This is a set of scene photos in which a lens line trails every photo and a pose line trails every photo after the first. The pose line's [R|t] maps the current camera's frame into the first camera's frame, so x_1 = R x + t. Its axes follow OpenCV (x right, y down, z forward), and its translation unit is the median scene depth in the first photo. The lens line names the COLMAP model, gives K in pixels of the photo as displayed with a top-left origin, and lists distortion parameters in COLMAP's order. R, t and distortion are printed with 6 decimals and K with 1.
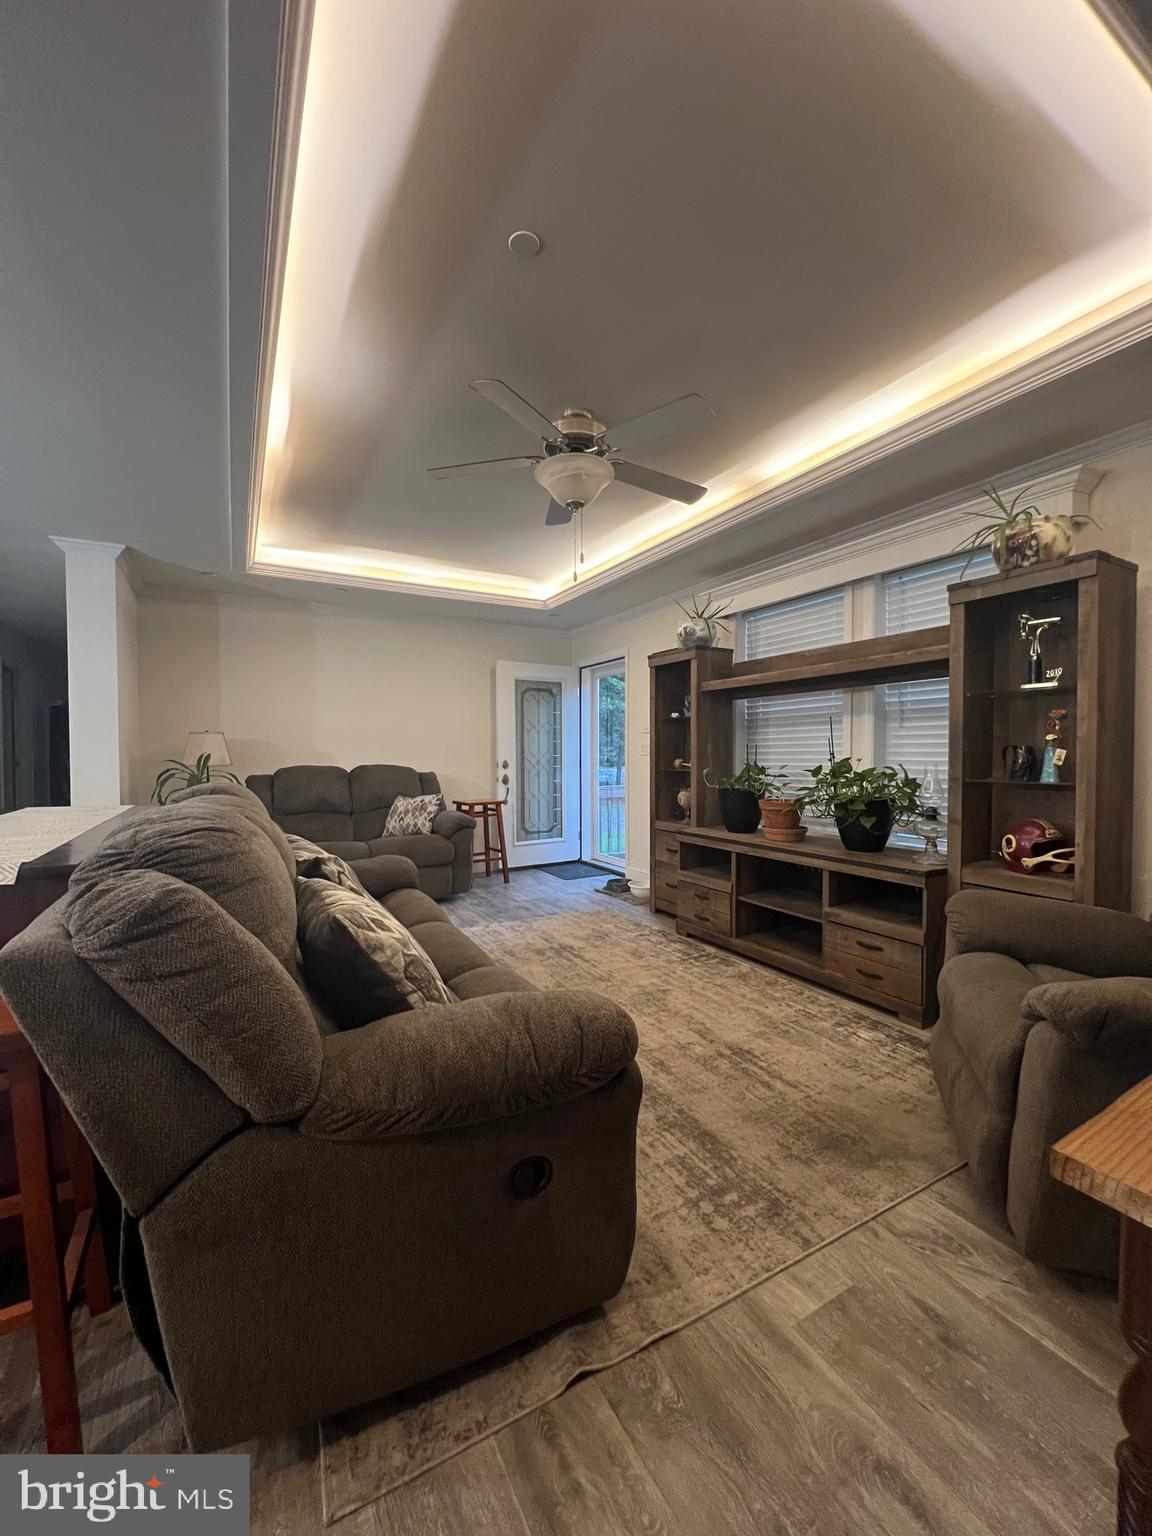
lens RADIAL K [[612.4, 0, 580.2], [0, 612.4, 766.3], [0, 0, 1]] dist [-0.002986, 0.000756]
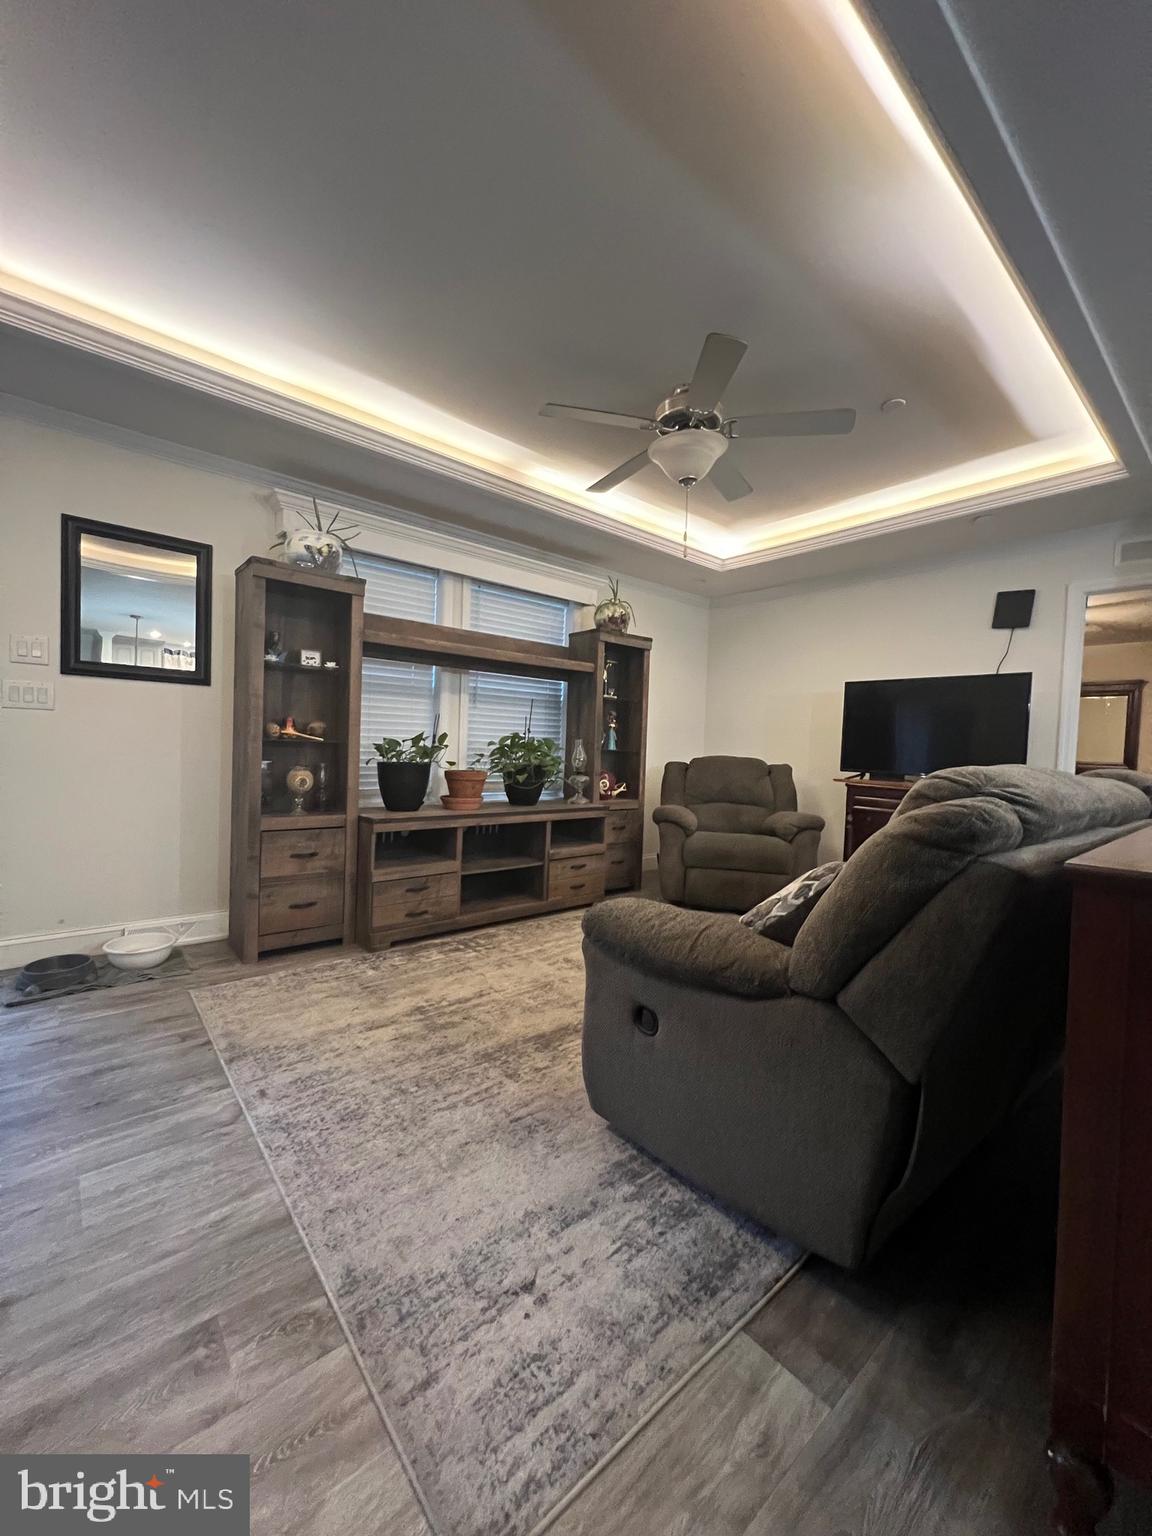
lens RADIAL K [[610.9, 0, 578.1], [0, 610.9, 765.3], [0, 0, 1]] dist [-0.001330, 0.000059]
pose [[-0.187869, -0.033757, 0.981614, -0.757322], [-0.012002, 0.999414, 0.032072, 0.011228], [-0.982121, -0.005756, -0.188164, 1.054426]]
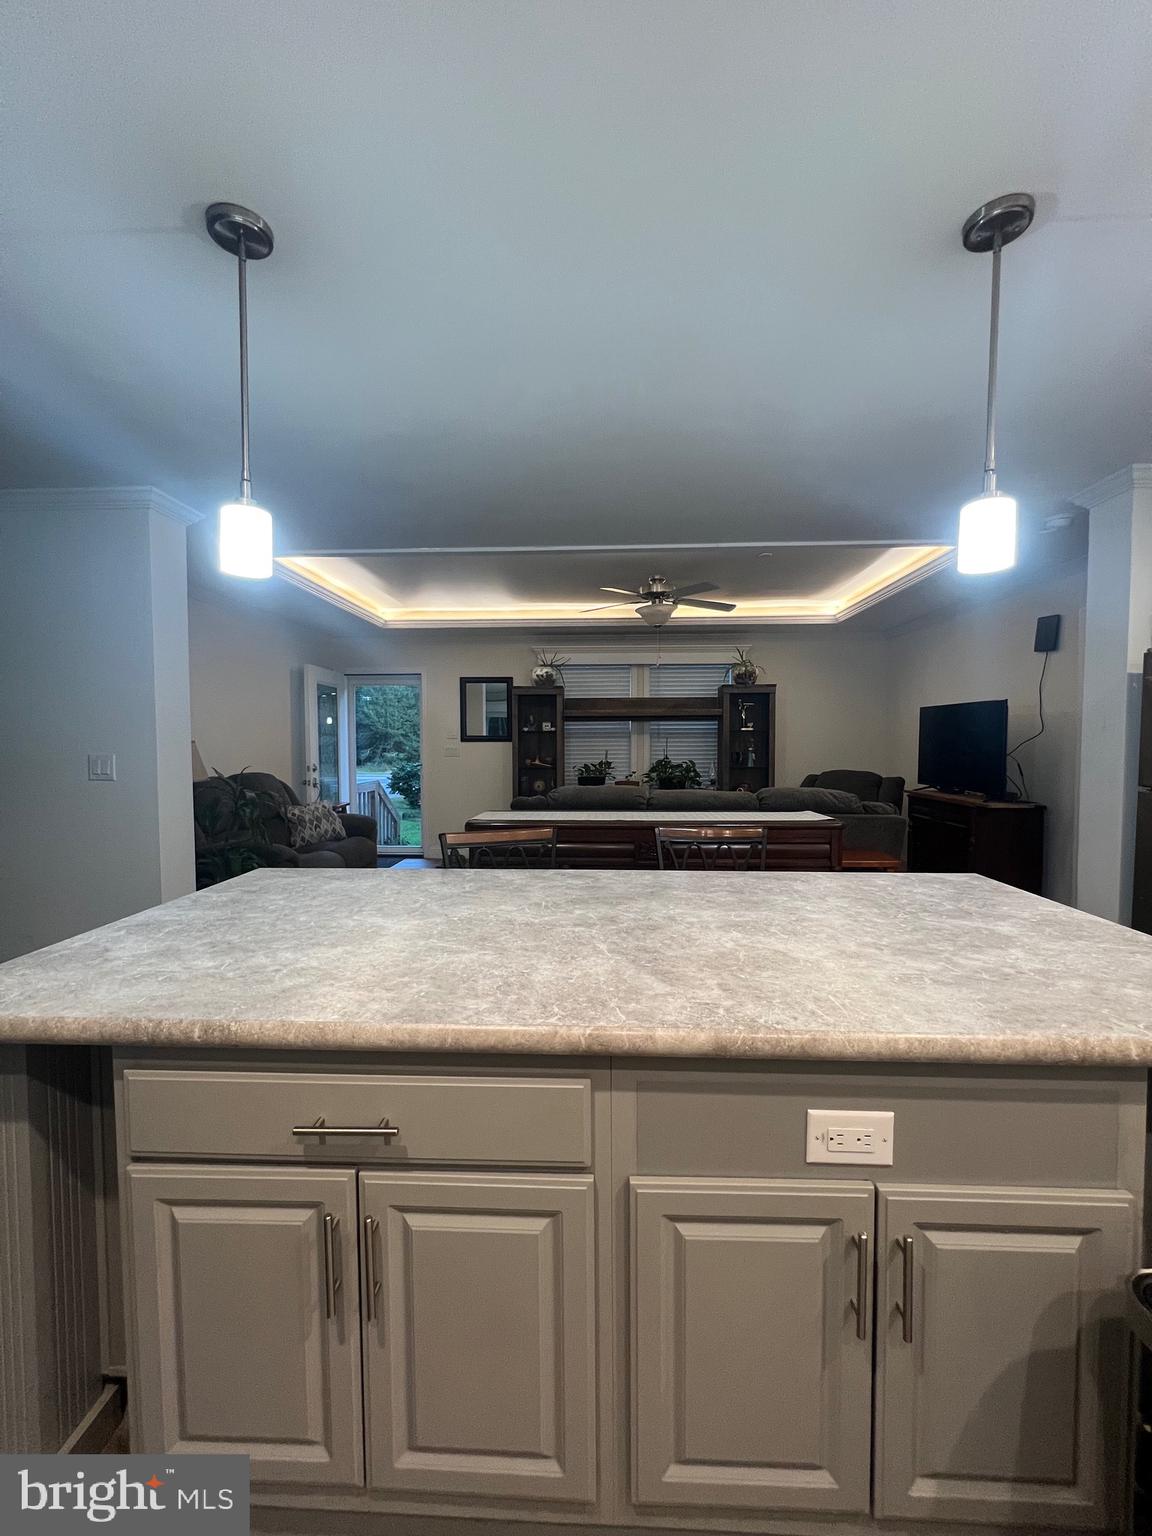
lens RADIAL K [[603.5, 0, 575.3], [0, 603.5, 768.0], [0, 0, 1]] dist [0.000494, 0.000193]
pose [[0.532636, -0.036748, 0.845546, -1.322984], [0.022048, 0.999320, 0.029543, -0.042518], [-0.846057, 0.002907, 0.533084, 0.177677]]
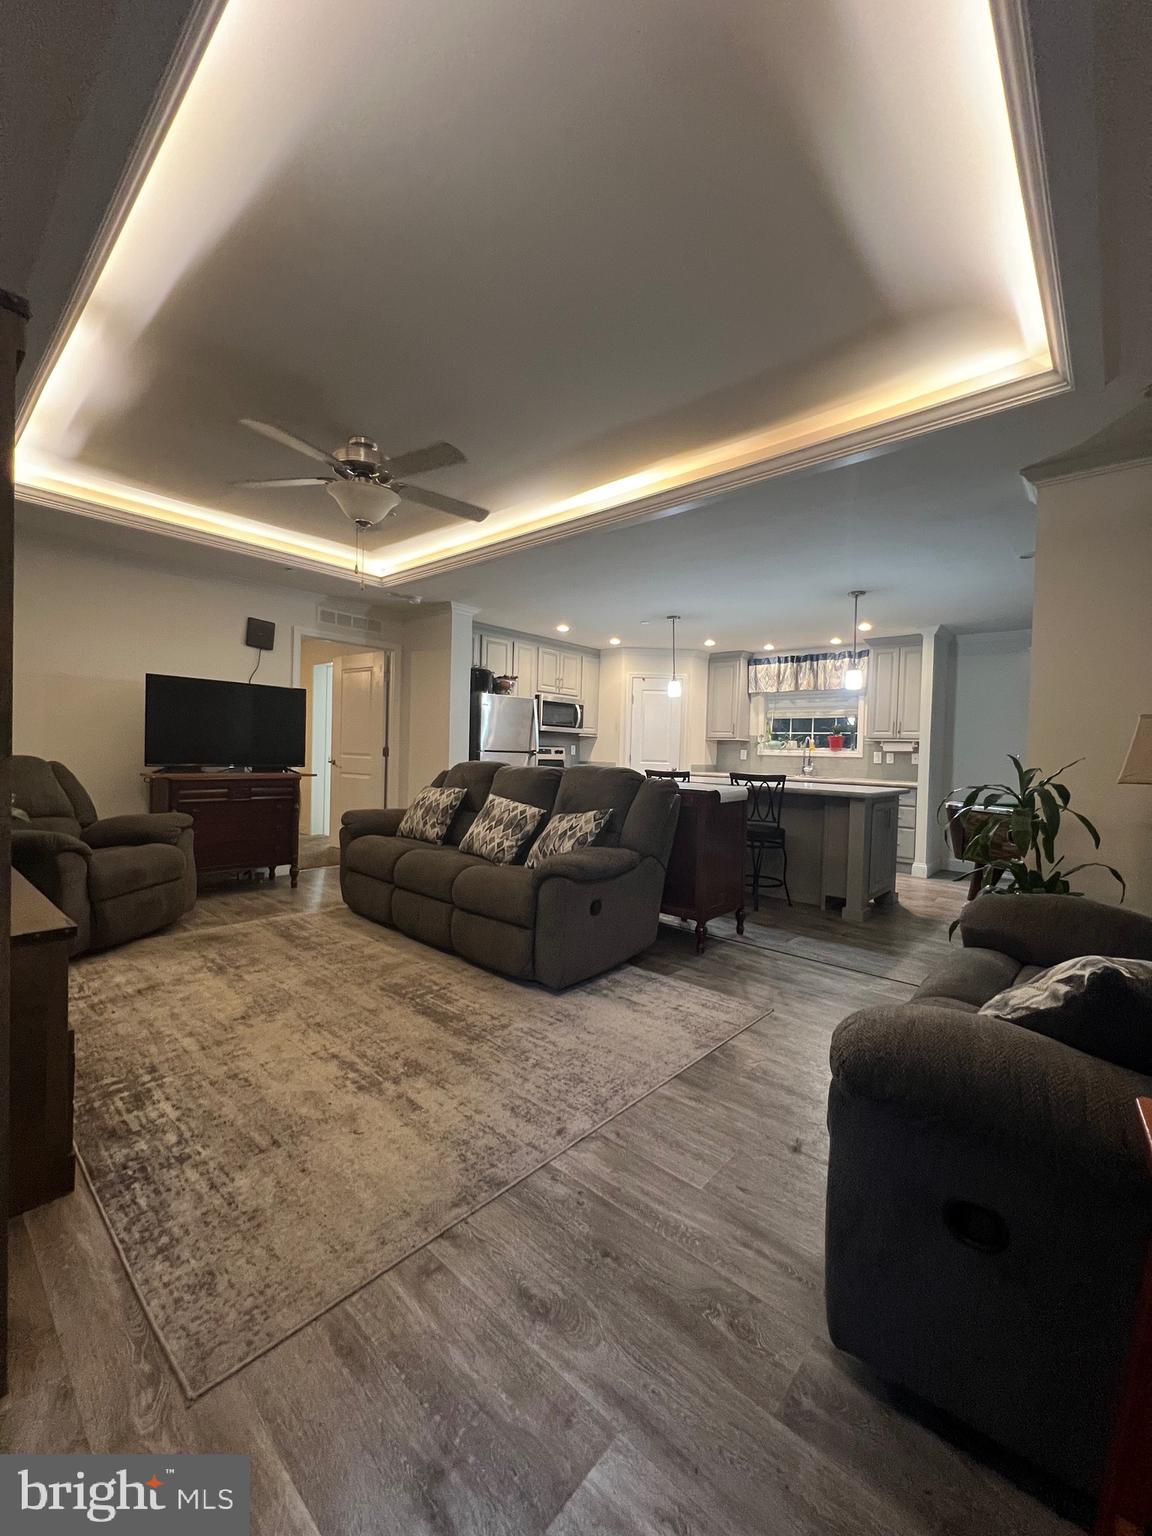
lens RADIAL K [[614.1, 0, 578.1], [0, 614.1, 764.1], [0, 0, 1]] dist [-0.001767, -0.000304]
pose [[-0.946384, -0.016331, -0.322631, -0.019657], [-0.032311, 0.998498, 0.044239, -0.030145], [0.321424, 0.052292, -0.945491, 1.729297]]
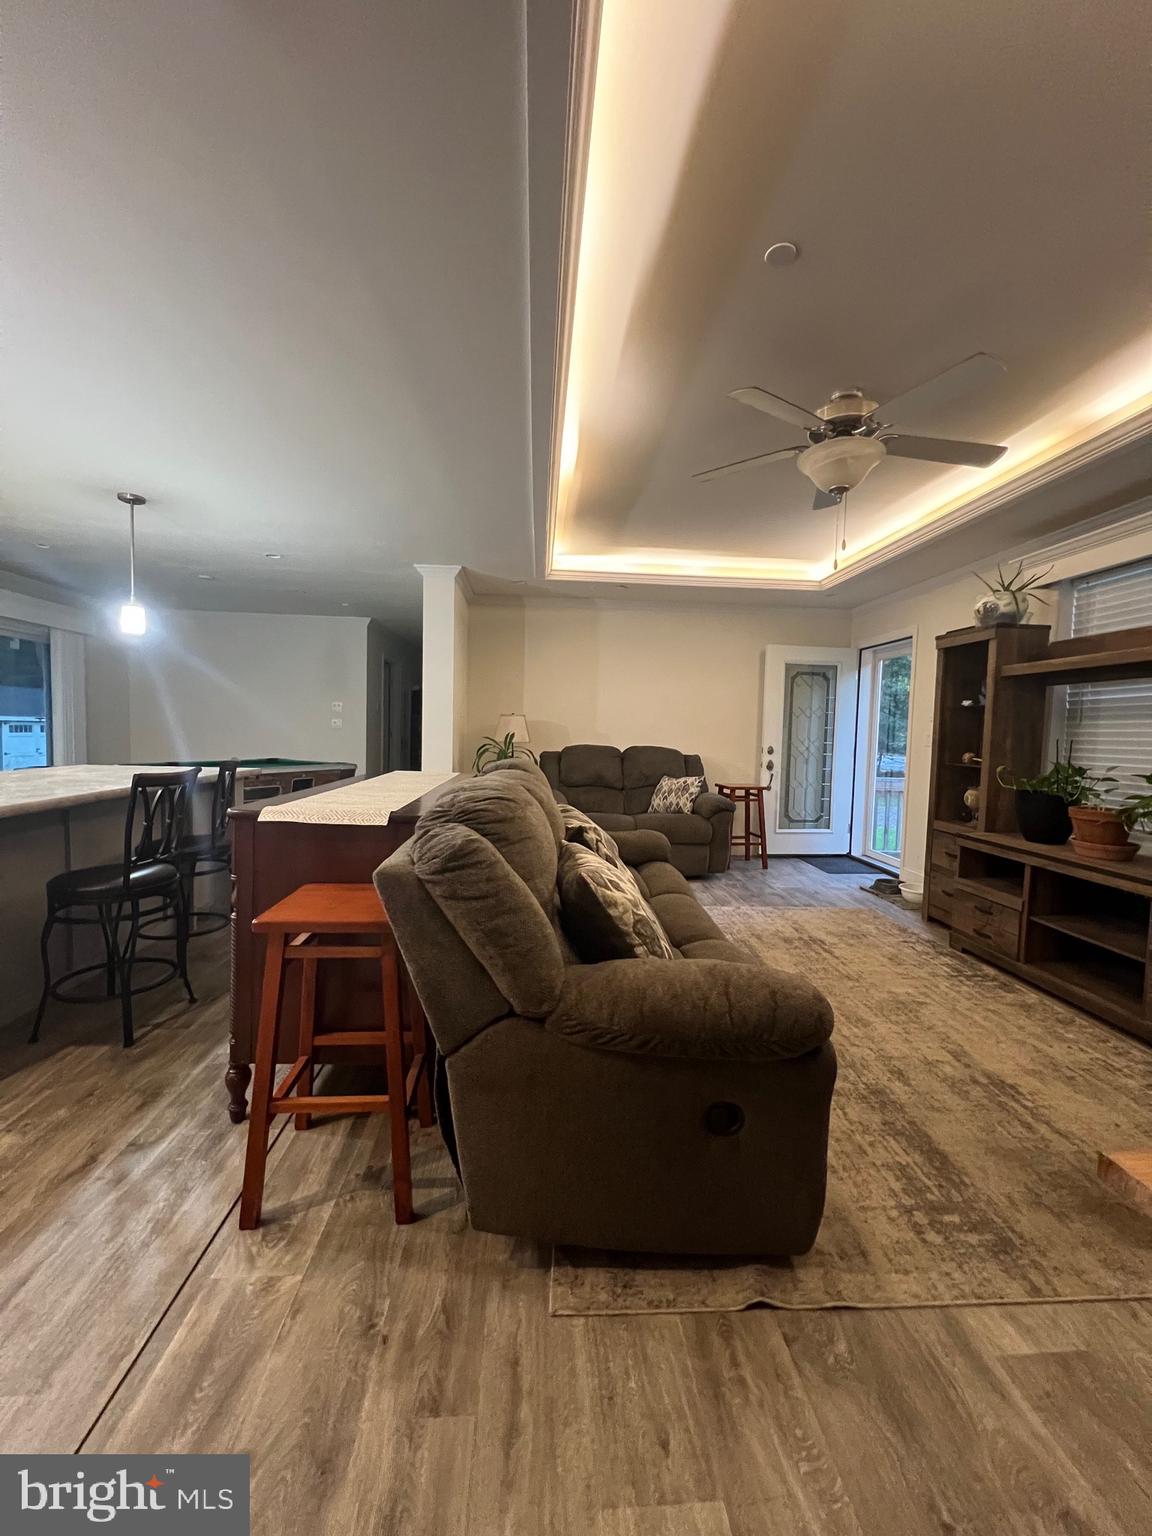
lens RADIAL K [[612.4, 0, 580.2], [0, 612.4, 766.3], [0, 0, 1]] dist [-0.002986, 0.000756]
pose [[0.901862, 0.050666, -0.429043, 0.046533], [-0.036921, 0.998505, 0.040306, -0.010092], [0.430444, -0.020509, 0.902384, -0.049463]]
